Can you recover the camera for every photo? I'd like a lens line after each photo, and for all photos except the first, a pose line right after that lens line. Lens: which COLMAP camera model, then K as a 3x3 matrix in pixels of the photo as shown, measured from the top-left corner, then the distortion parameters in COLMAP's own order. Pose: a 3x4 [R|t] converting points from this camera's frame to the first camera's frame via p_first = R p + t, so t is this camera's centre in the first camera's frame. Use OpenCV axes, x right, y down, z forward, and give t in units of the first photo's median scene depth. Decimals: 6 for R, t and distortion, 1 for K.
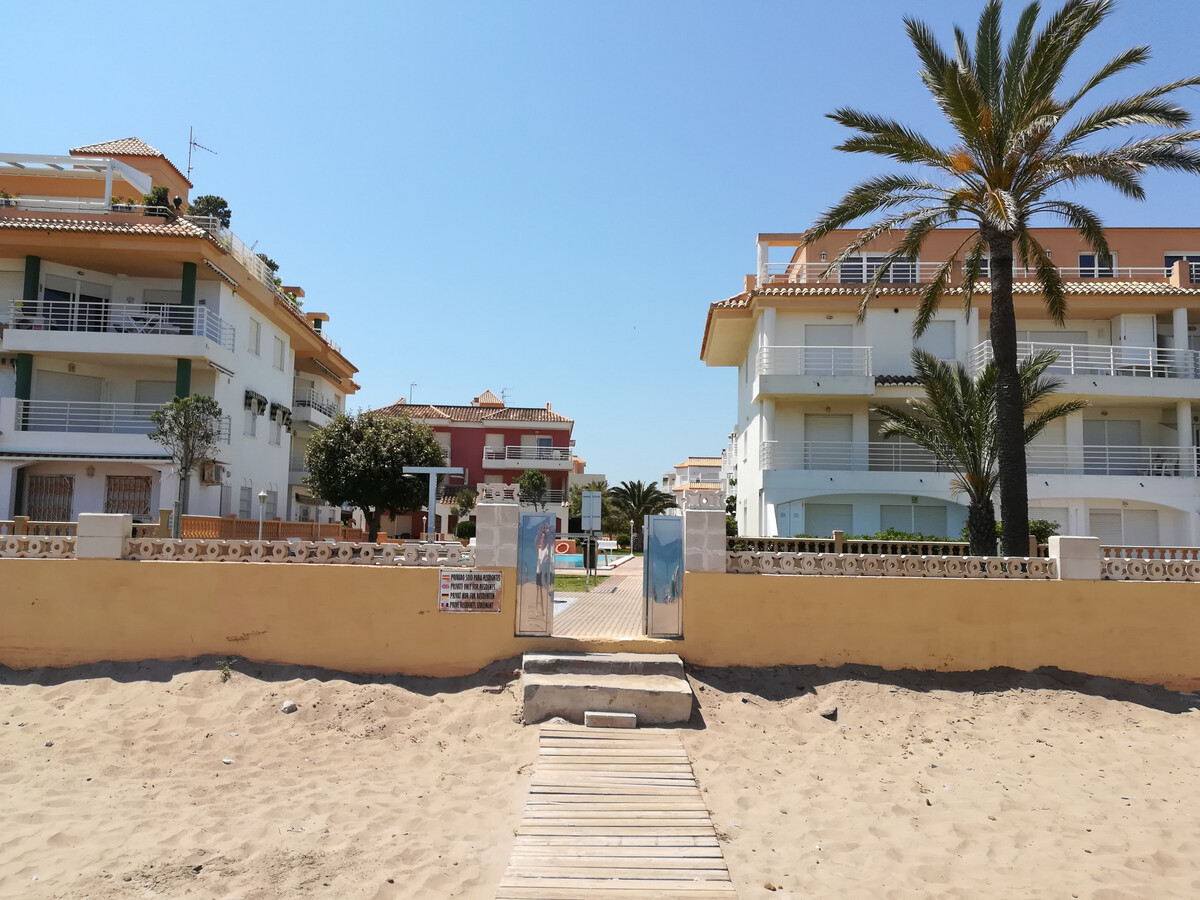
lens RADIAL K [[922.5, 0, 596.5], [0, 922.5, 454.5], [0, 0, 1]] dist [0.081960, -0.122217]
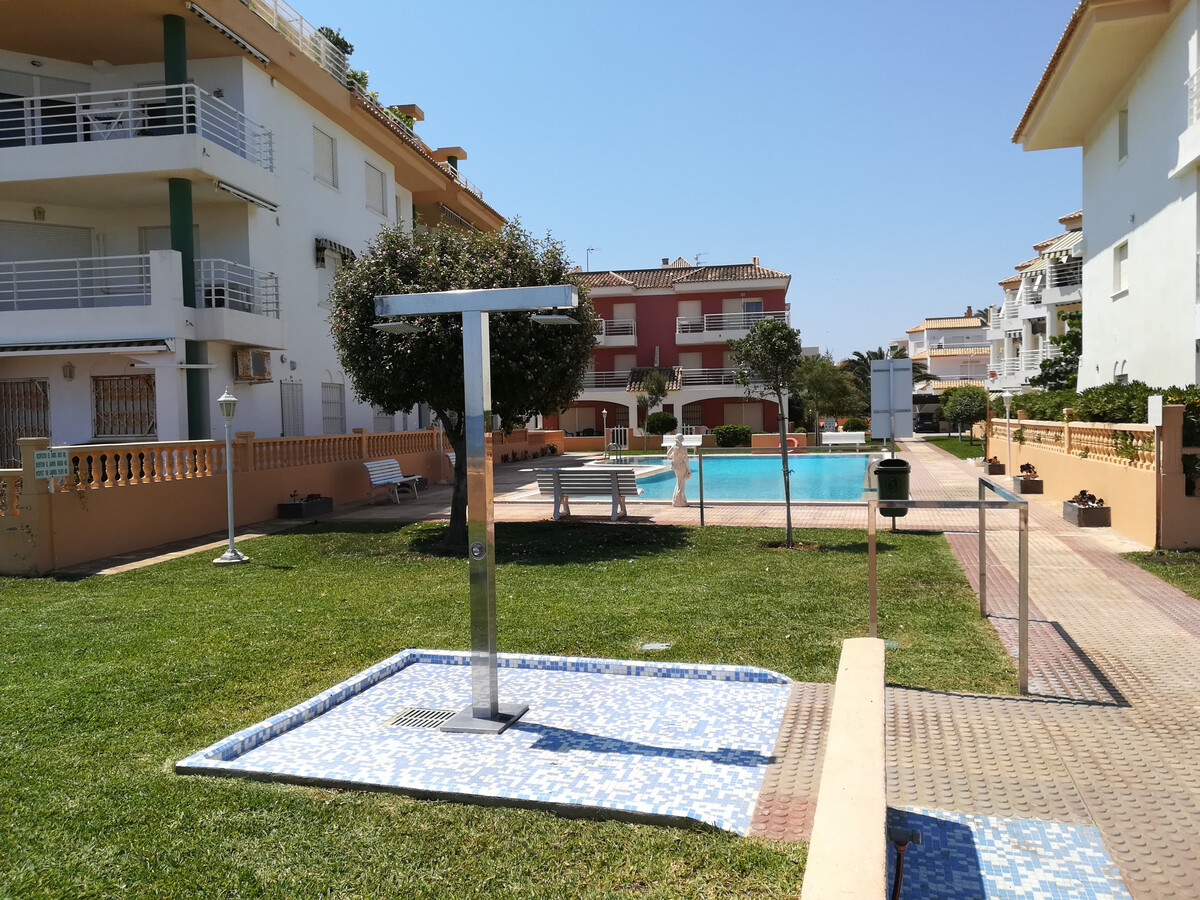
lens RADIAL K [[922.5, 0, 596.5], [0, 922.5, 454.5], [0, 0, 1]] dist [0.081960, -0.122217]
pose [[0.976060, -0.033729, -0.214871, -0.038541], [0.060781, 0.990843, 0.120561, 0.015215], [0.208837, -0.130735, 0.969173, 0.348049]]
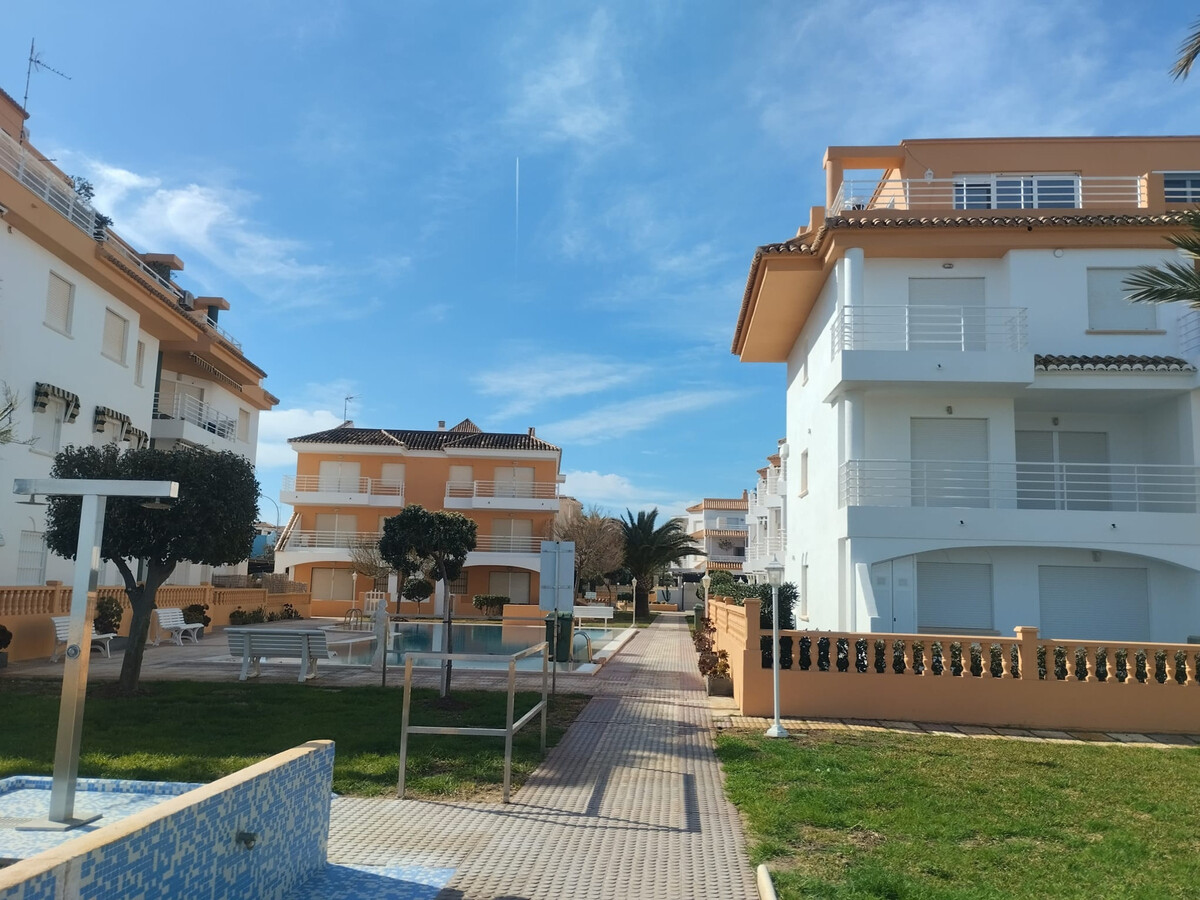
lens RADIAL K [[983.8, 0, 605.3], [0, 983.8, 482.6], [0, 0, 1]] dist [0.002906, -0.010360]
pose [[0.999972, 0.003433, 0.006625, 0.014212], [-0.003332, 0.999878, -0.015250, 0.009283], [-0.006676, 0.015227, 0.999862, 0.289765]]
